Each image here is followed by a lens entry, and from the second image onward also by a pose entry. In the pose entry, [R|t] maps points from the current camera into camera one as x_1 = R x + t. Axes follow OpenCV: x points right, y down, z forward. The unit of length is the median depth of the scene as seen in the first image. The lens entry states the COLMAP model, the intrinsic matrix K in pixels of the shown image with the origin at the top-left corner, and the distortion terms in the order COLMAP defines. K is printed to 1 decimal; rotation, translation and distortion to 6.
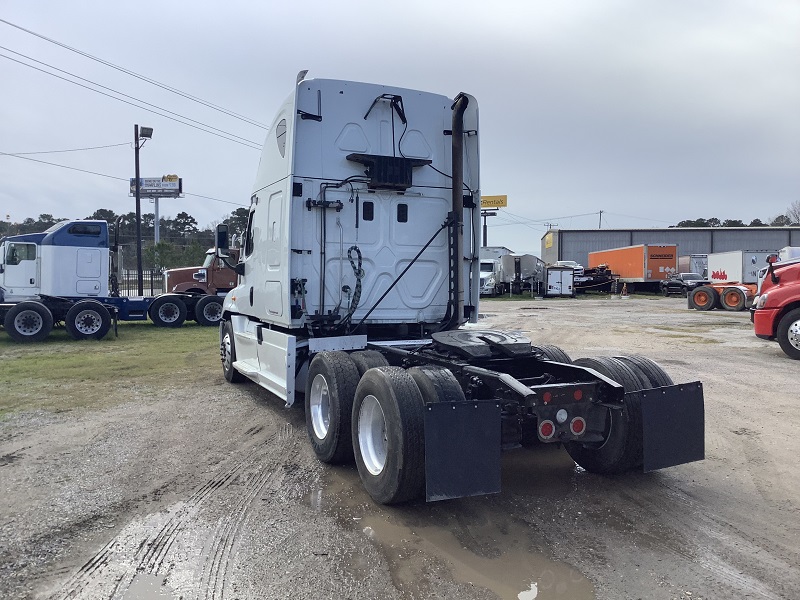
lens RADIAL K [[714.1, 0, 418.4], [0, 714.1, 301.3], [0, 0, 1]] dist [0.108320, -0.229211]
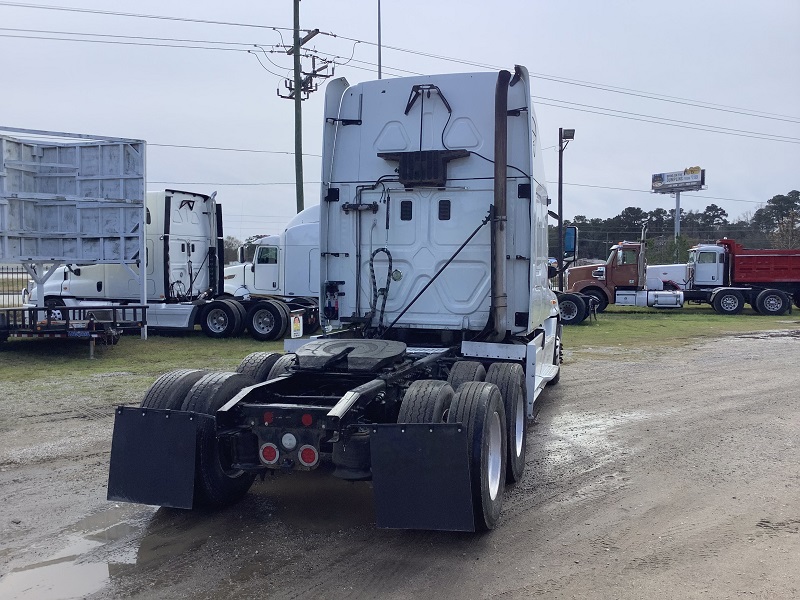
lens RADIAL K [[717.1, 0, 380.0], [0, 717.1, 296.3], [0, 0, 1]] dist [0.108675, -0.224982]
pose [[0.747266, 0.016967, -0.664308, 0.545861], [-0.018006, 0.999824, 0.005281, -0.015629], [0.664281, 0.008016, 0.747440, 0.258613]]
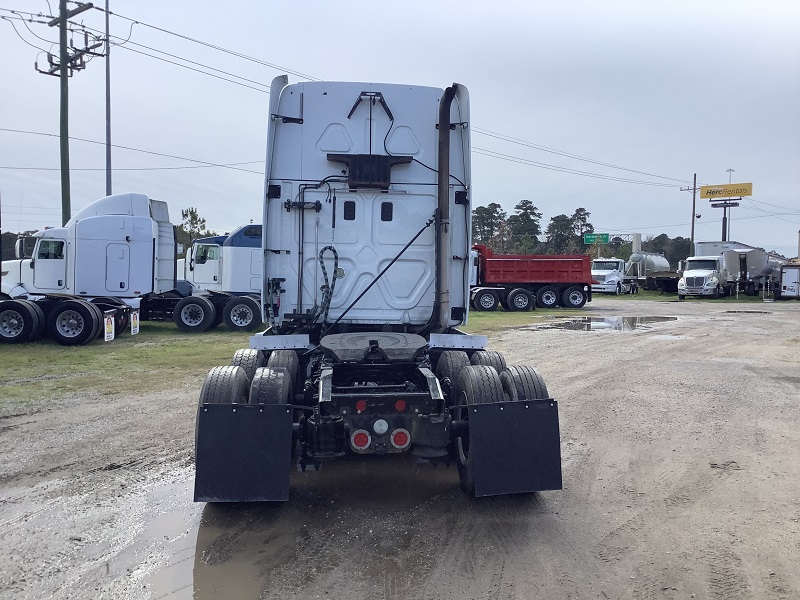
lens RADIAL K [[723.1, 0, 400.0], [0, 723.1, 300.0], [0, 0, 1]] dist [0.119542, -0.235549]
pose [[0.941049, 0.015867, -0.337899, 0.340332], [-0.015632, 0.999872, 0.003417, -0.006019], [0.337910, 0.002066, 0.941176, 0.072694]]
